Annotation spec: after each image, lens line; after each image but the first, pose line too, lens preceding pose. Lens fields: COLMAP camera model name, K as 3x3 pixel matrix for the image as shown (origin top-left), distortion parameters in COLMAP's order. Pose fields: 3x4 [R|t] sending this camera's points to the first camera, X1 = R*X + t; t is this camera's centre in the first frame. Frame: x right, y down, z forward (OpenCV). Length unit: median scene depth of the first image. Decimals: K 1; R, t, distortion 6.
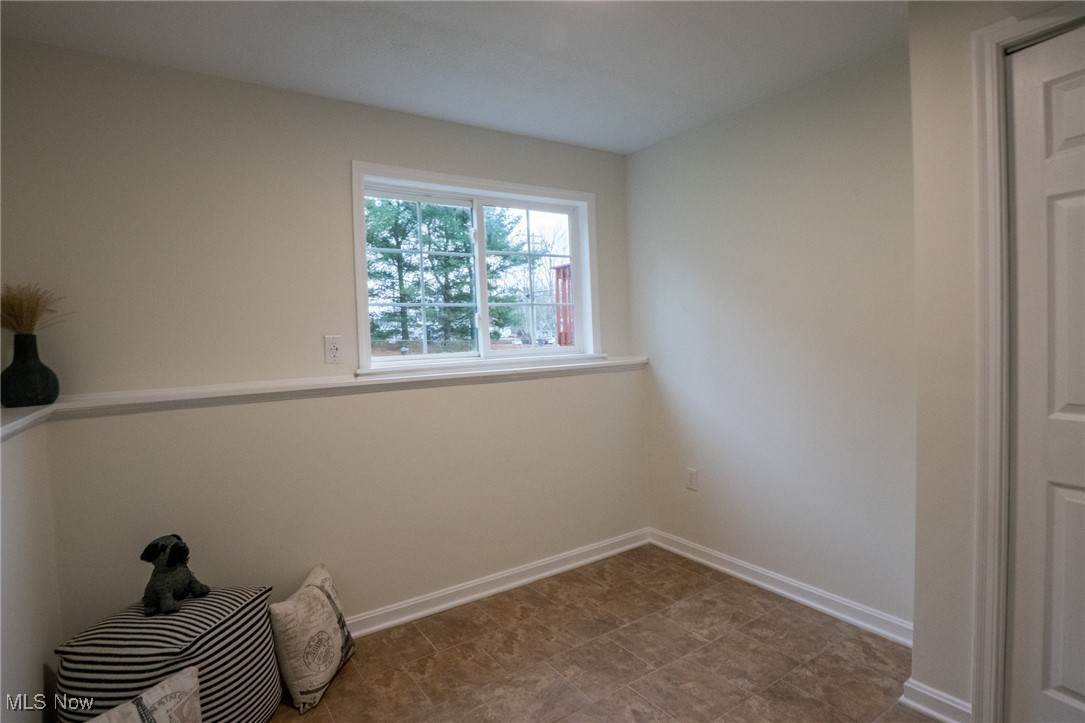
lens RADIAL K [[557.6, 0, 545.7], [0, 557.6, 370.7], [0, 0, 1]] dist [-0.034735, 0.000052]
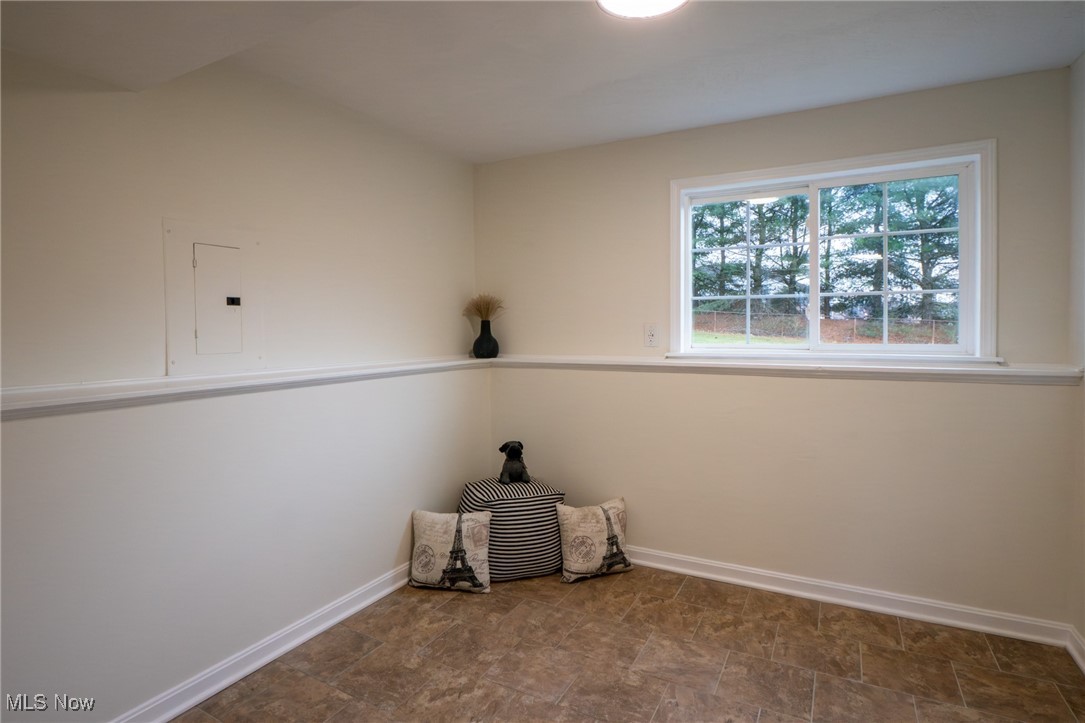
lens RADIAL K [[558.9, 0, 520.5], [0, 558.9, 367.5], [0, 0, 1]] dist [-0.025839, 0.001757]
pose [[0.453012, 0.094487, -0.886483, 0.644125], [-0.066725, 0.995172, 0.071974, -0.039578], [0.889004, 0.026545, 0.457130, 0.167960]]
